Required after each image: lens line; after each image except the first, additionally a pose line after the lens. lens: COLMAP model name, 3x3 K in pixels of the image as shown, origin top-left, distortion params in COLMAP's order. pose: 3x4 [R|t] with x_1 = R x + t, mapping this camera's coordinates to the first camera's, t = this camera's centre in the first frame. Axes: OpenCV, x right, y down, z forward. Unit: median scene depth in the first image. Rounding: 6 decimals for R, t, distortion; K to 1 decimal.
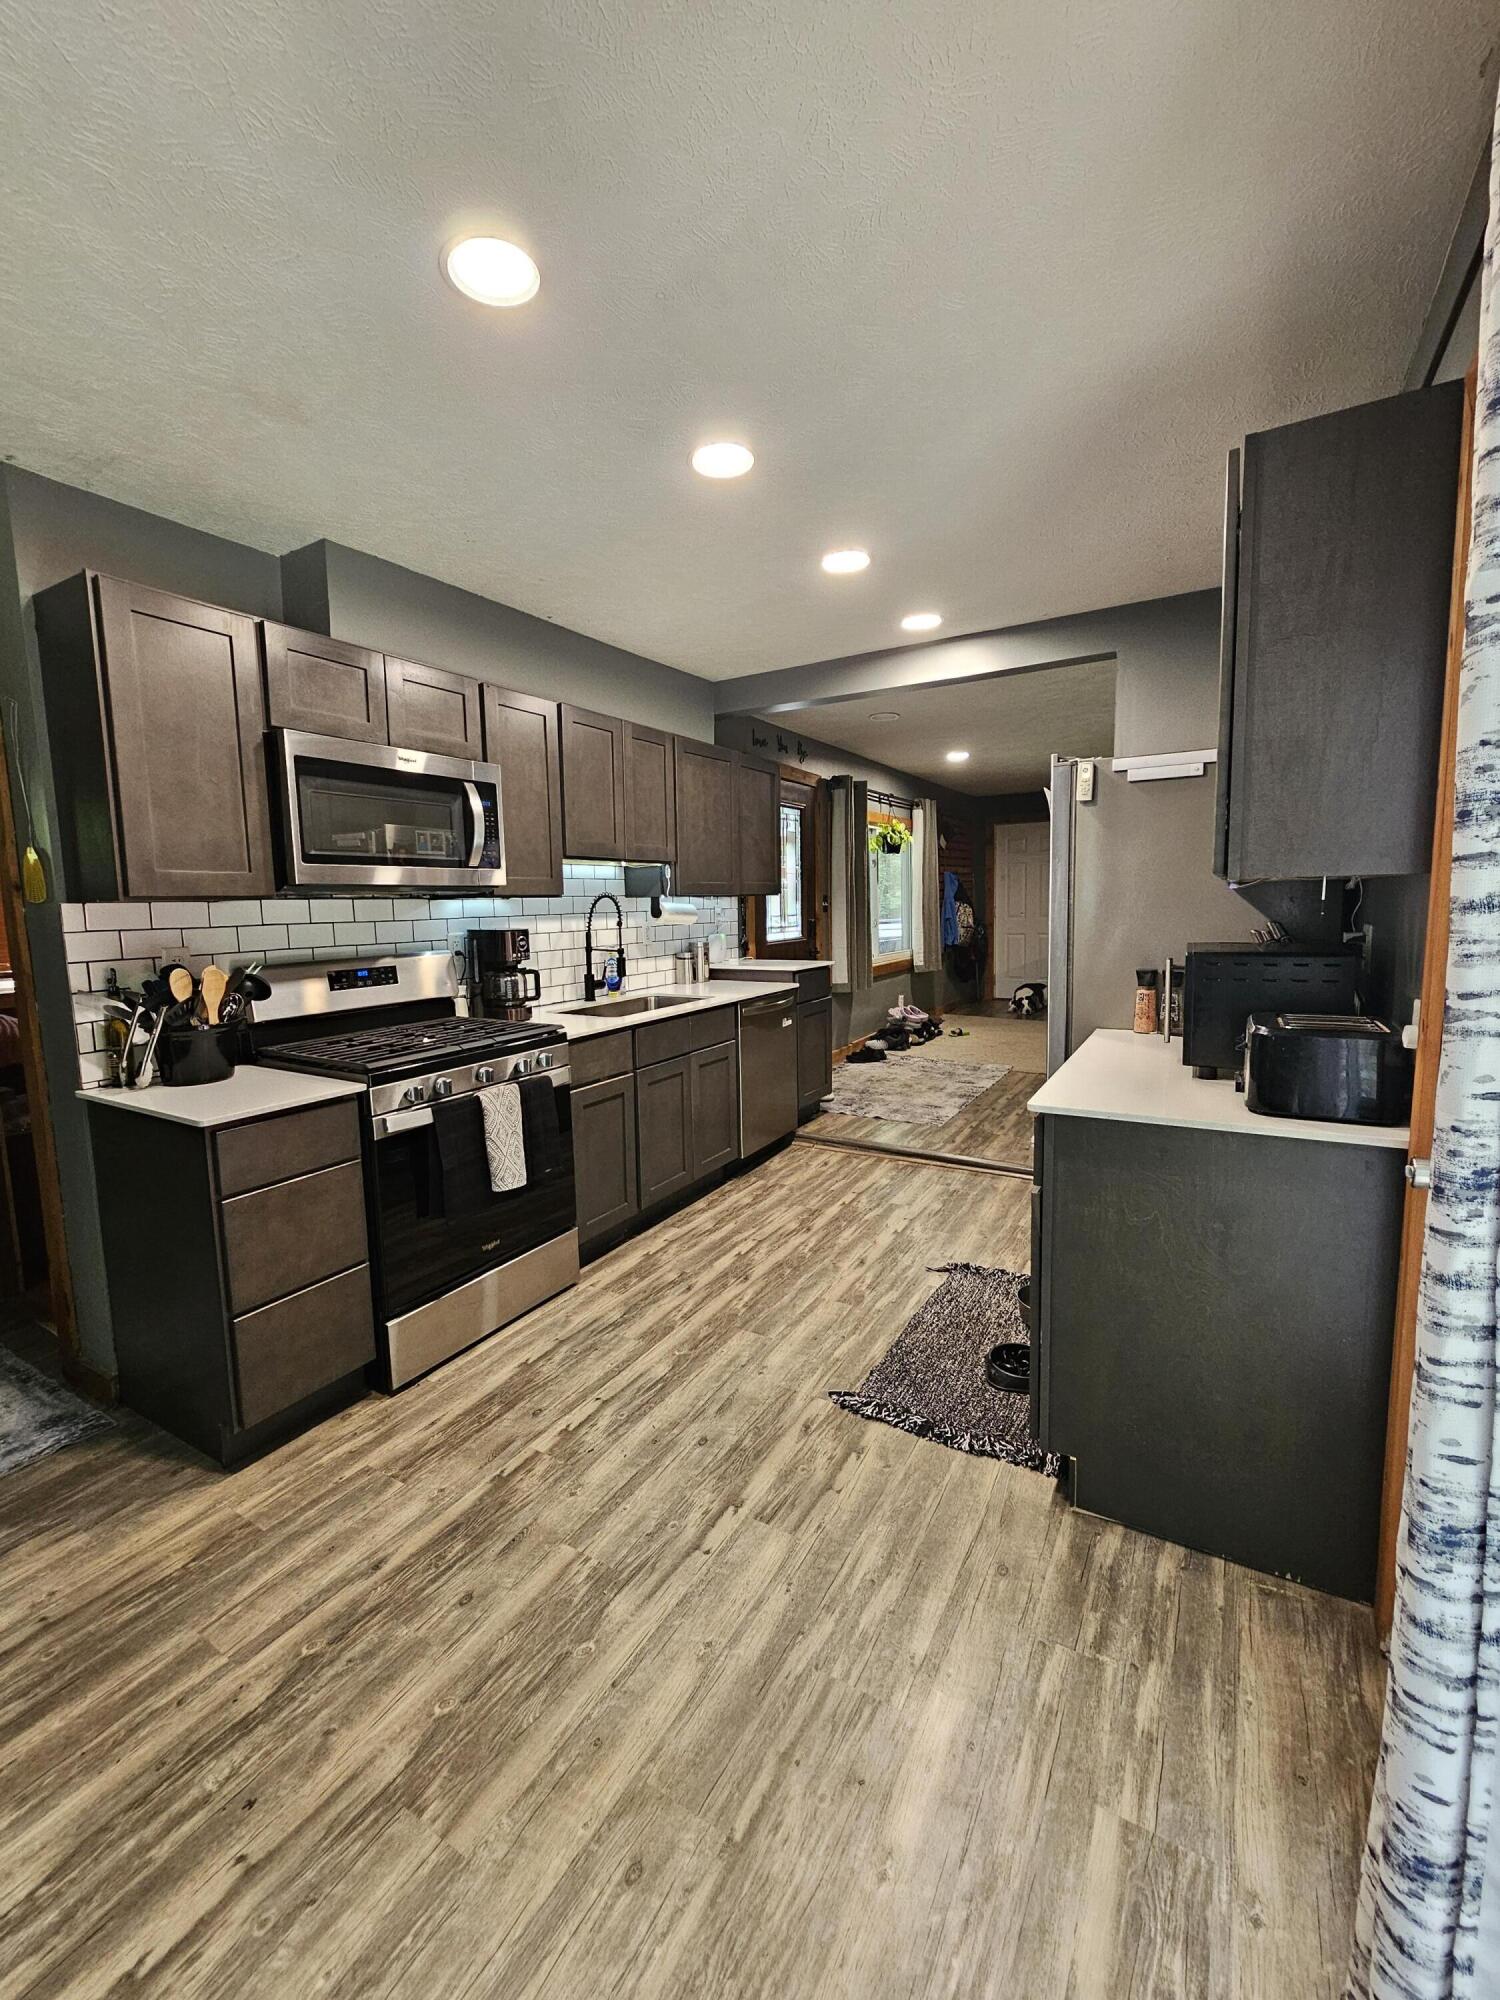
lens RADIAL K [[819.4, 0, 746.2], [0, 819.4, 992.6], [0, 0, 1]] dist [-0.000766, 0.000193]
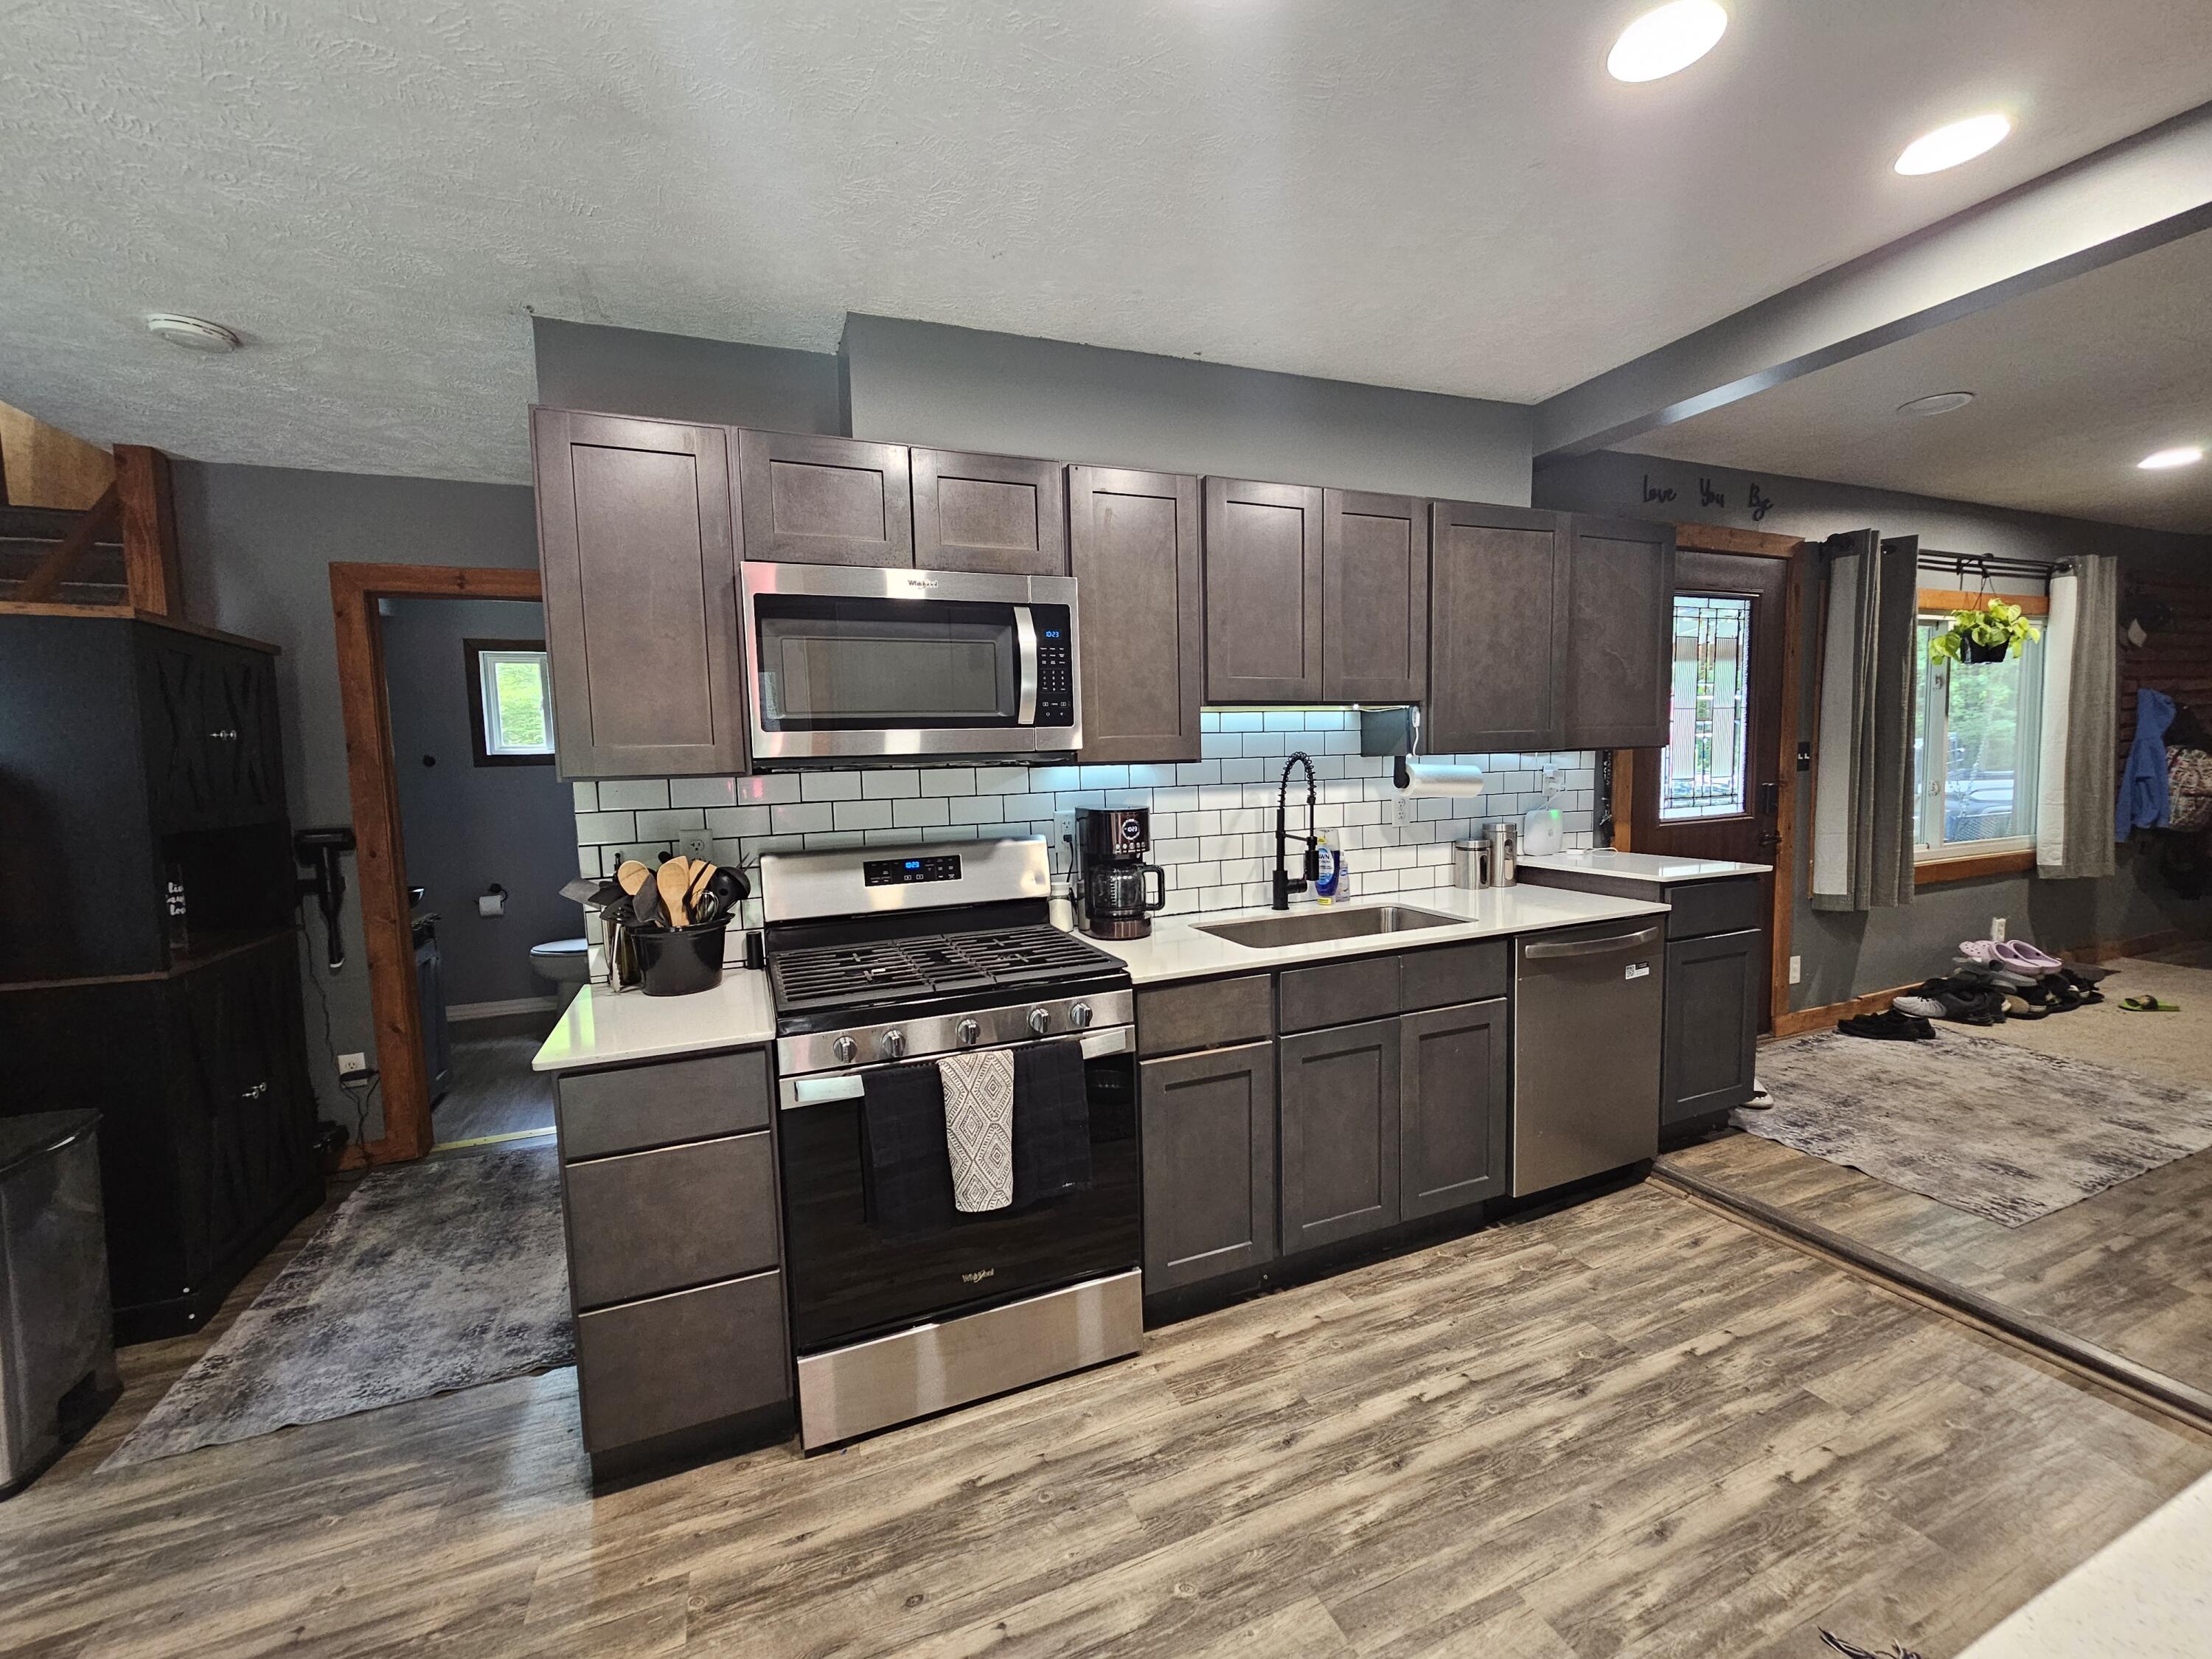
lens RADIAL K [[906.2, 0, 1100.5], [0, 906.2, 839.3], [0, 0, 1]] dist [-0.000766, 0.000193]
pose [[0.797605, 0.048130, -0.601256, 0.173152], [-0.053028, 0.998547, 0.009588, -0.057861], [0.600844, 0.024236, 0.798999, 0.365067]]
